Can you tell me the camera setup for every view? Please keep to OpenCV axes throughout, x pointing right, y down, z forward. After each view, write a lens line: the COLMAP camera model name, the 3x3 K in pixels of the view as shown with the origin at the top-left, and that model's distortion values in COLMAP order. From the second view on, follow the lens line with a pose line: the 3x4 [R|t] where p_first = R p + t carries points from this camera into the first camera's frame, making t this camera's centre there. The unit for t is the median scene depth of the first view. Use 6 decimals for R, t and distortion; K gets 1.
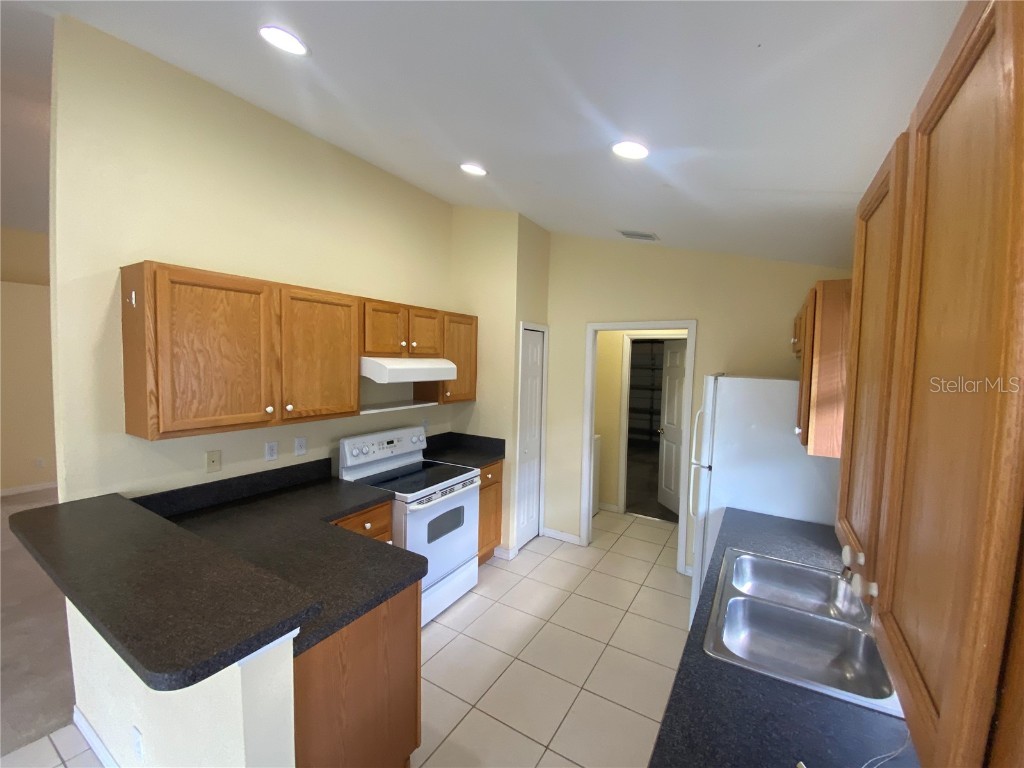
lens RADIAL K [[413.0, 0, 510.9], [0, 413.0, 377.9], [0, 0, 1]] dist [-0.024617, -0.001117]
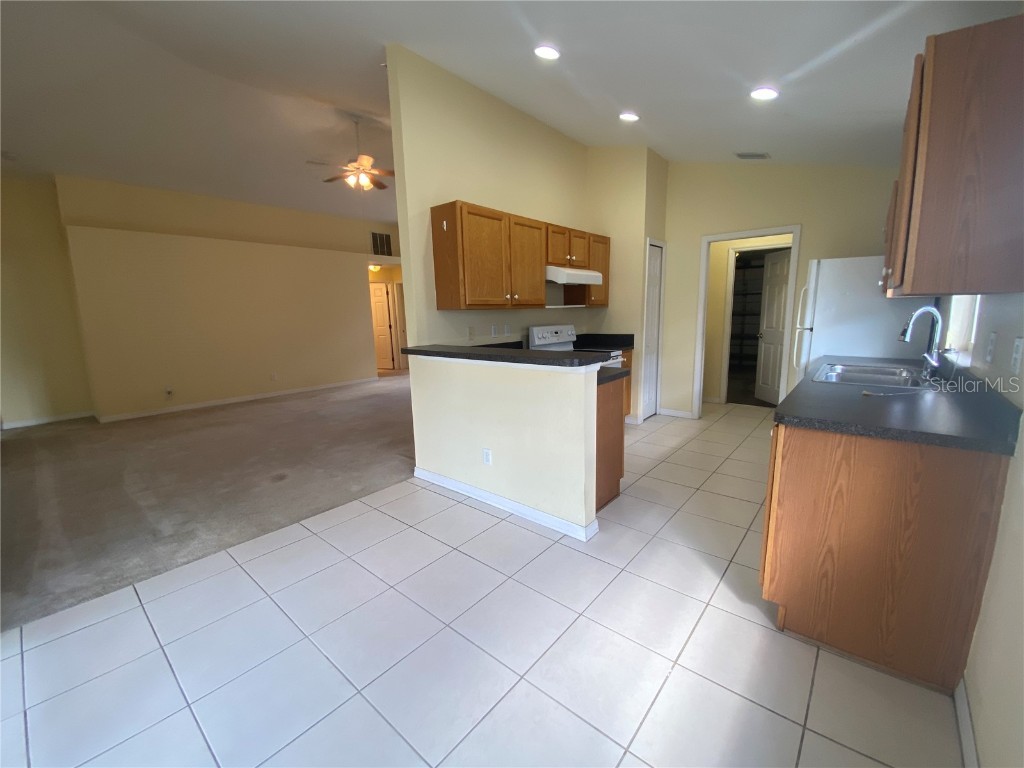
lens RADIAL K [[413.0, 0, 506.0], [0, 413.0, 385.5], [0, 0, 1]] dist [-0.024617, -0.001117]
pose [[0.984487, -0.021383, -0.174147, -0.224042], [0.045492, 0.989712, 0.135648, 0.137094], [0.169455, -0.141466, 0.975332, -0.411272]]
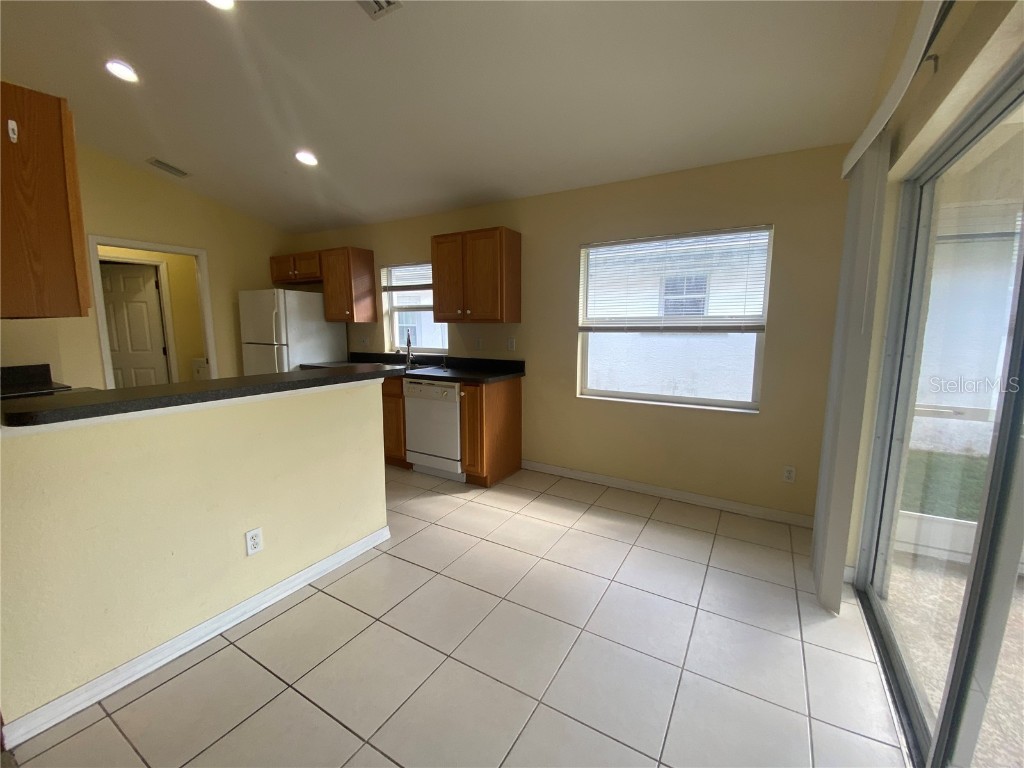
lens RADIAL K [[413.0, 0, 512.4], [0, 413.0, 391.5], [0, 0, 1]] dist [-0.024617, -0.001117]
pose [[-0.028203, -0.181335, 0.983017, -0.992053], [0.032589, 0.982719, 0.182215, 0.101743], [-0.999071, 0.037175, -0.021806, 0.079897]]
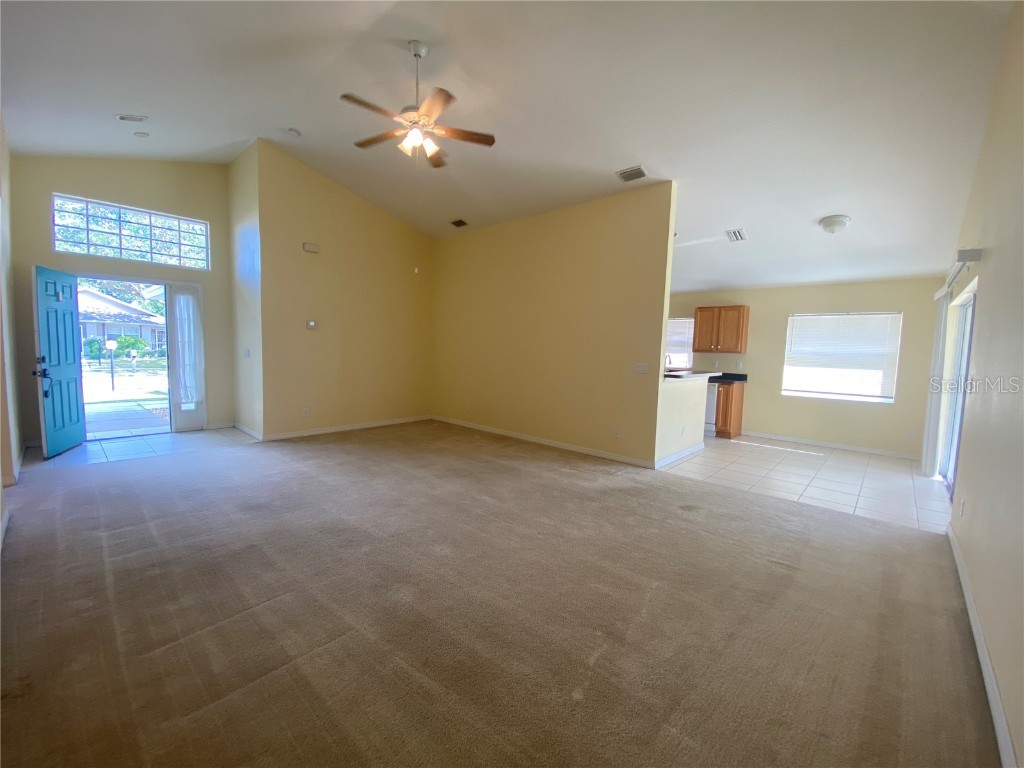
lens RADIAL K [[413.0, 0, 508.5], [0, 413.0, 383.3], [0, 0, 1]] dist [-0.024617, -0.001117]
pose [[0.212411, -0.103193, 0.971716, -2.157096], [0.007134, 0.994546, 0.104058, 0.047000], [-0.977154, -0.015171, 0.211989, 0.775033]]
